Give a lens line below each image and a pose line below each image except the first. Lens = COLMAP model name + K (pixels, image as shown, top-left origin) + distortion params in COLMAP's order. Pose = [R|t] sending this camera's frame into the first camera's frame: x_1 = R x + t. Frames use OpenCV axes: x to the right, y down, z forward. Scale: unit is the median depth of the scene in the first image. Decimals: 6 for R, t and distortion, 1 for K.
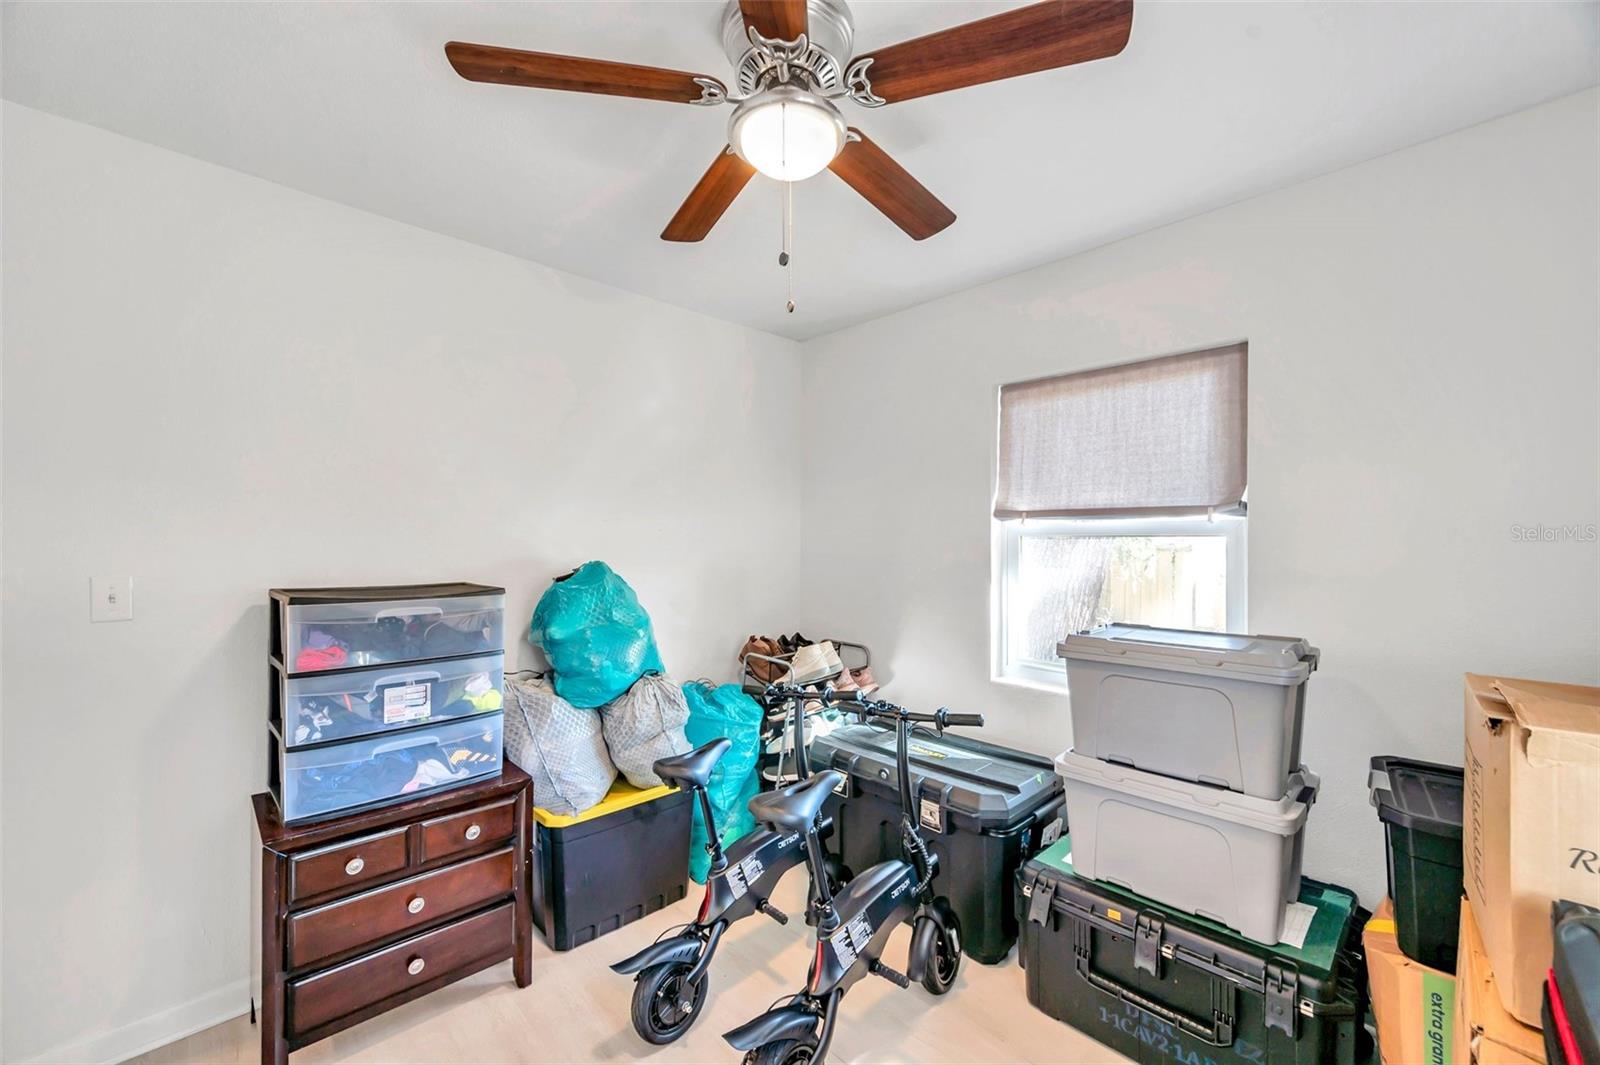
lens RADIAL K [[632.2, 0, 799.5], [0, 632.2, 541.4], [0, 0, 1]] dist [0.000914, -0.000306]
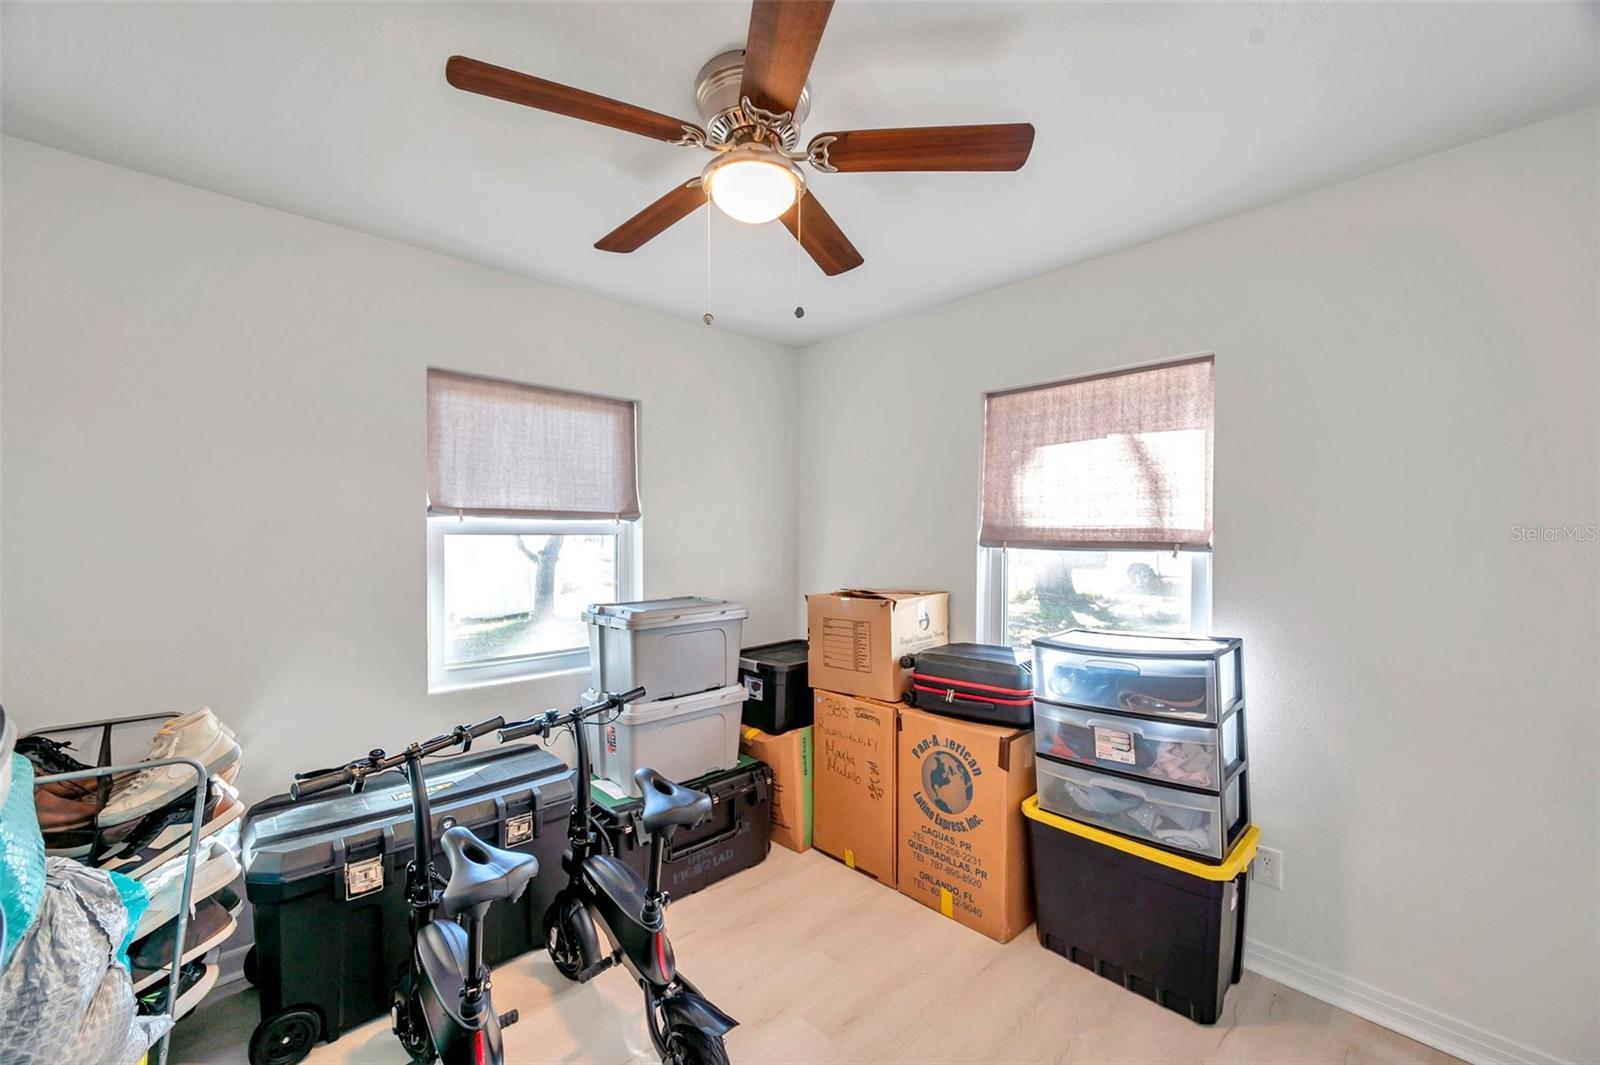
lens RADIAL K [[638.2, 0, 802.5], [0, 638.2, 539.9], [0, 0, 1]] dist [-0.001299, -0.000271]
pose [[0.012321, -0.005303, 0.999910, -0.672846], [0.003264, 0.999981, 0.005263, -0.002708], [-0.999919, 0.003199, 0.012338, 0.516091]]
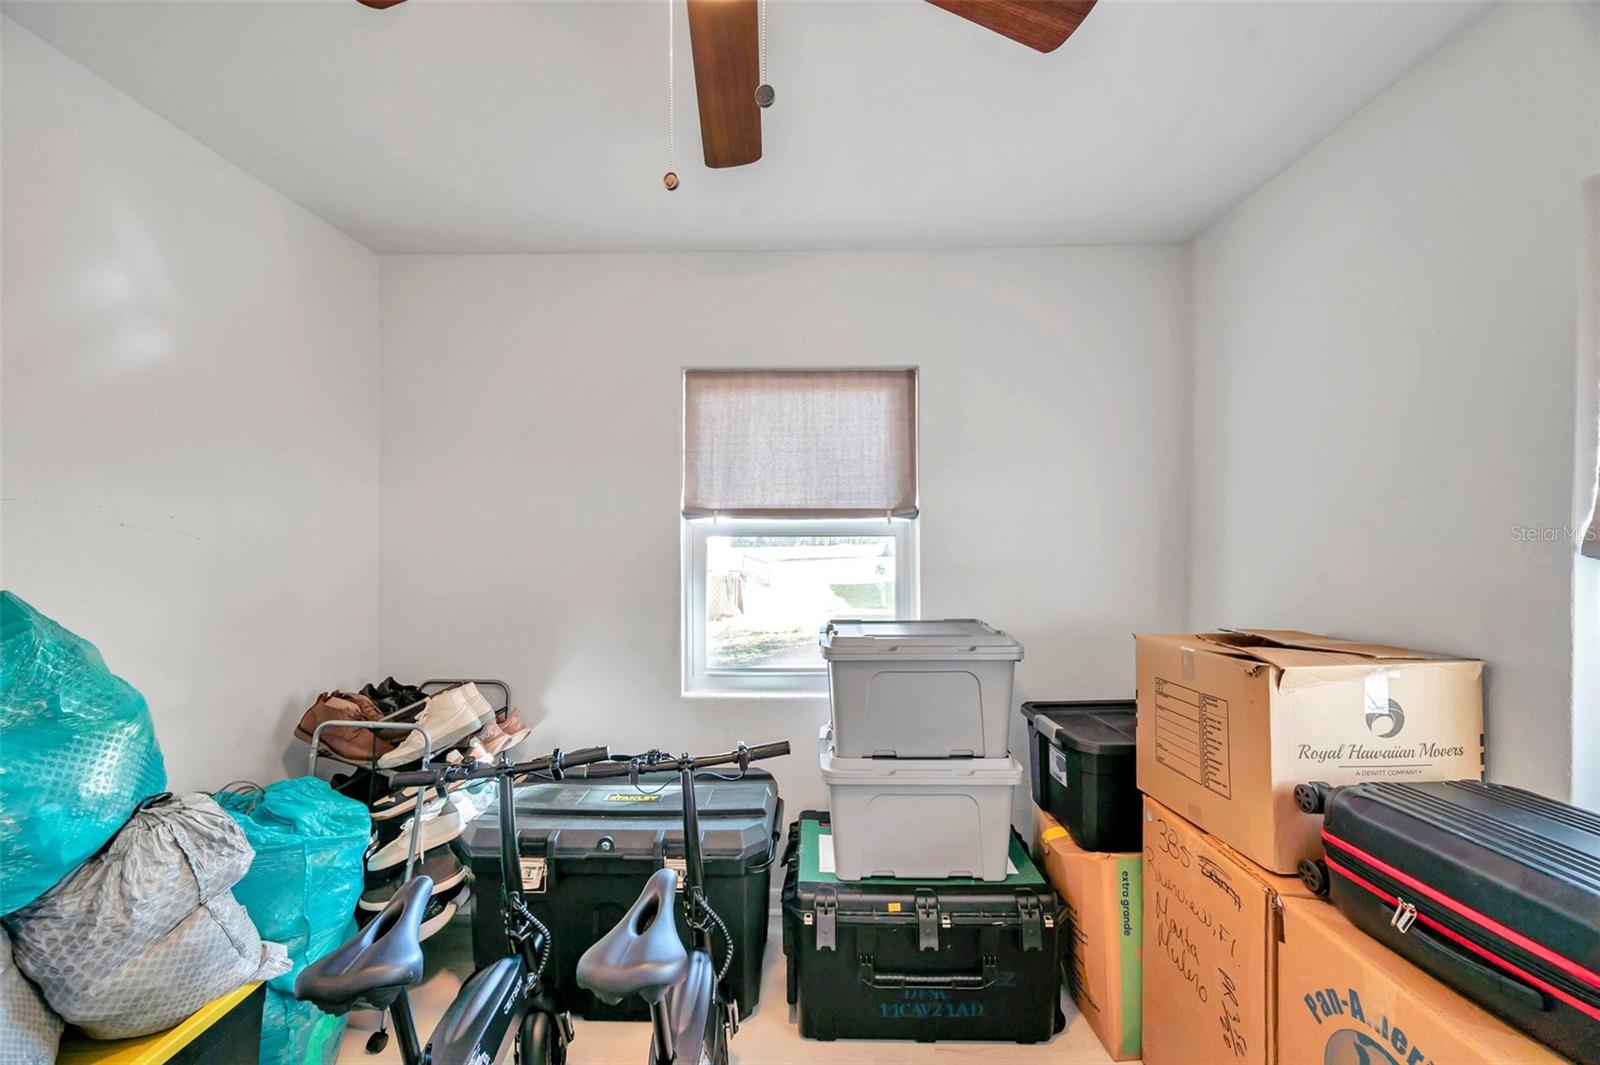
lens RADIAL K [[632.2, 0, 799.5], [0, 632.2, 541.4], [0, 0, 1]] dist [0.000914, -0.000306]
pose [[0.709017, -0.004818, 0.705175, -0.236232], [0.005851, 0.999982, 0.000950, -0.000516], [-0.705167, 0.003453, 0.709033, 0.278519]]
